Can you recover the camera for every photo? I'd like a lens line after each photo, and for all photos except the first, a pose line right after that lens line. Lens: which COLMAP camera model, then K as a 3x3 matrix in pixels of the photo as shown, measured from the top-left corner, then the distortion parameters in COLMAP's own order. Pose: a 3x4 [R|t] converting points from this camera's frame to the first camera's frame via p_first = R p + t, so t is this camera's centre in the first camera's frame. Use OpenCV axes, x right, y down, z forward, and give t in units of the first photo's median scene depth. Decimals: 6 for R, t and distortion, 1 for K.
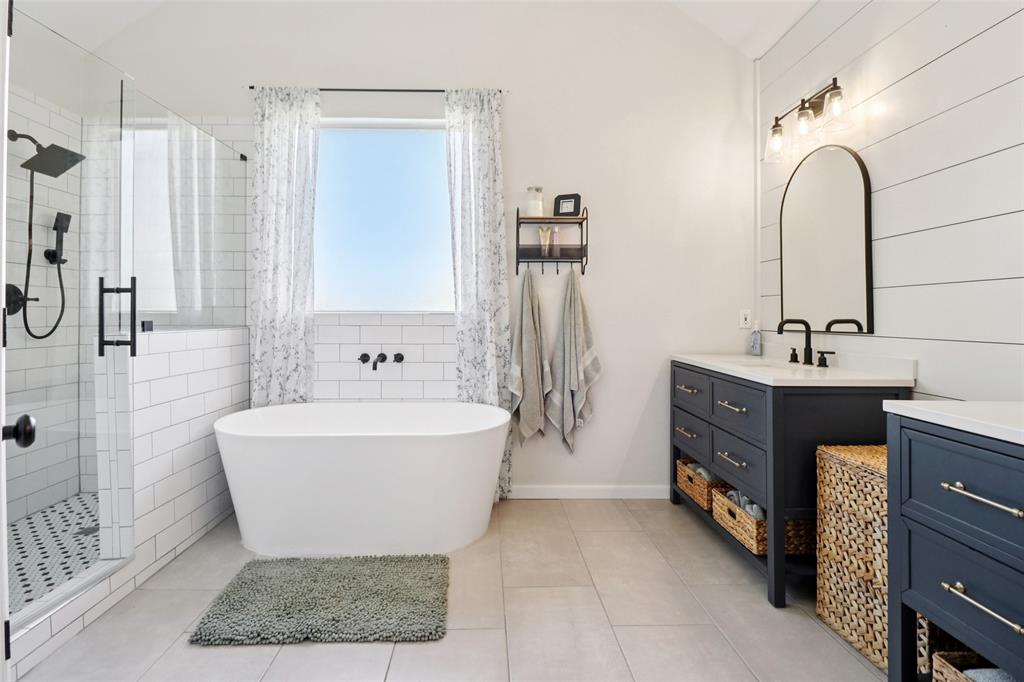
lens RADIAL K [[474.4, 0, 513.8], [0, 474.4, 317.1], [0, 0, 1]] dist [-0.011536, -0.007997]
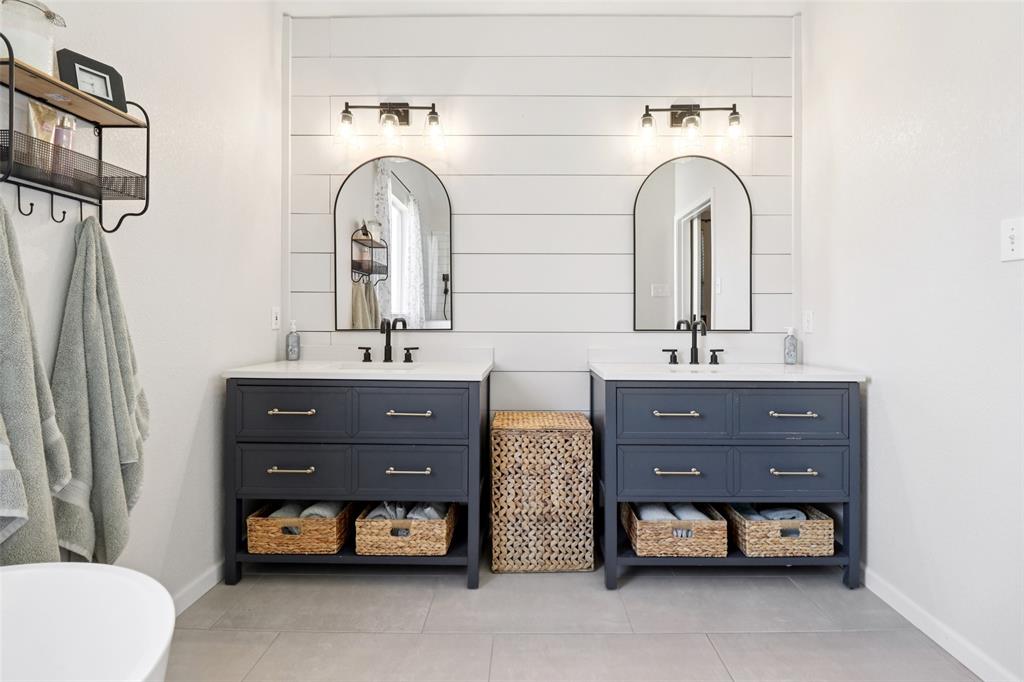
lens RADIAL K [[474.4, 0, 526.8], [0, 474.4, 317.3], [0, 0, 1]] dist [-0.011536, -0.007997]
pose [[0.060269, 0.000397, 0.998182, -0.346979], [0.000680, 1.000000, -0.000439, 0.003428], [-0.998182, 0.000705, 0.060268, 0.565655]]
